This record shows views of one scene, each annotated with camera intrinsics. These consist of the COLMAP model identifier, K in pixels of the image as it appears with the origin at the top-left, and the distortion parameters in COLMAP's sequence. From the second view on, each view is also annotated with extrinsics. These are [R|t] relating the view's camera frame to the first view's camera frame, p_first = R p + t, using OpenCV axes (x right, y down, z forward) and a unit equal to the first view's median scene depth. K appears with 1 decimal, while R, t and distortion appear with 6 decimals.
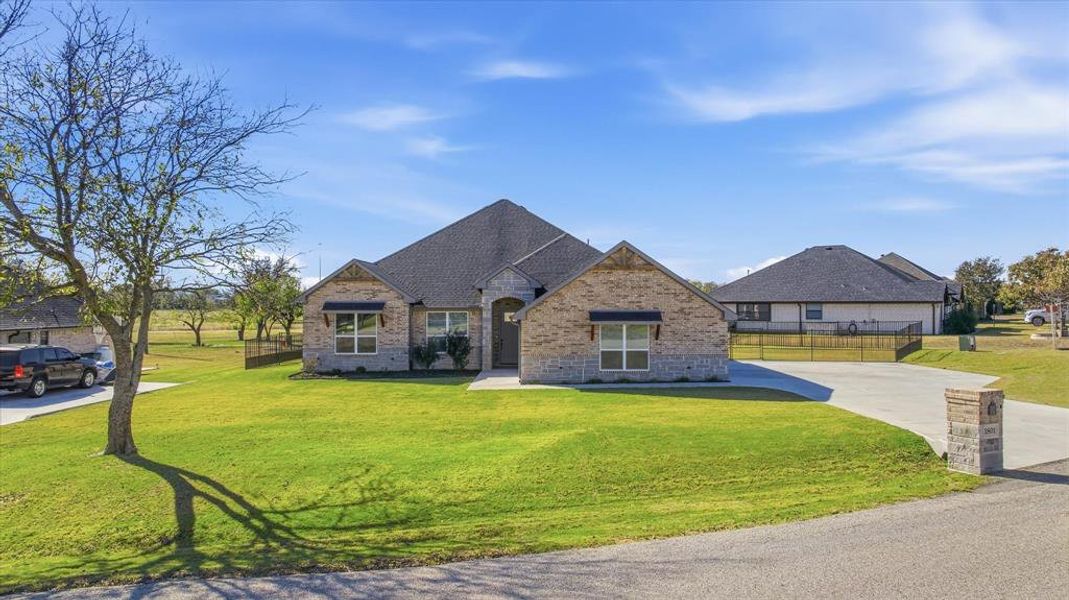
lens RADIAL K [[755.4, 0, 535.0], [0, 755.4, 305.4], [0, 0, 1]] dist [-0.023254, -0.004709]
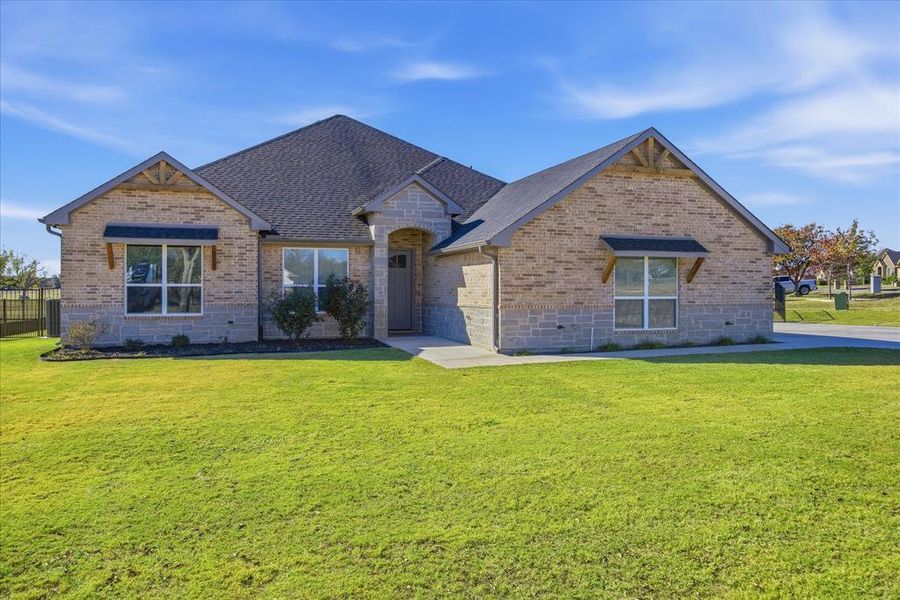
lens RADIAL K [[650.1, 0, 446.3], [0, 650.1, 293.3], [0, 0, 1]] dist [-0.017735, 0.006749]
pose [[0.944210, 0.000712, 0.329345, -0.228890], [-0.000204, 0.999999, -0.001576, 0.056034], [-0.329345, 0.001421, 0.944208, 0.528790]]
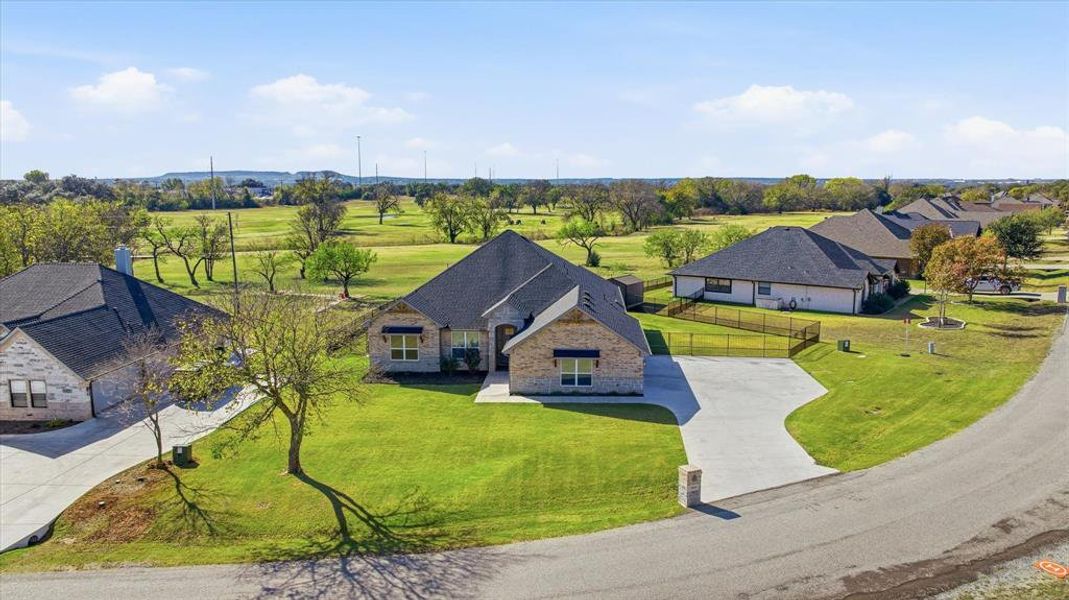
lens RADIAL K [[755.4, 0, 534.9], [0, 755.4, 301.5], [0, 0, 1]] dist [-0.023254, -0.004709]
pose [[0.998686, 0.007574, -0.050678, 0.110974], [0.000115, 0.988682, 0.150027, -0.320789], [0.051241, -0.149835, 0.987382, -0.517235]]
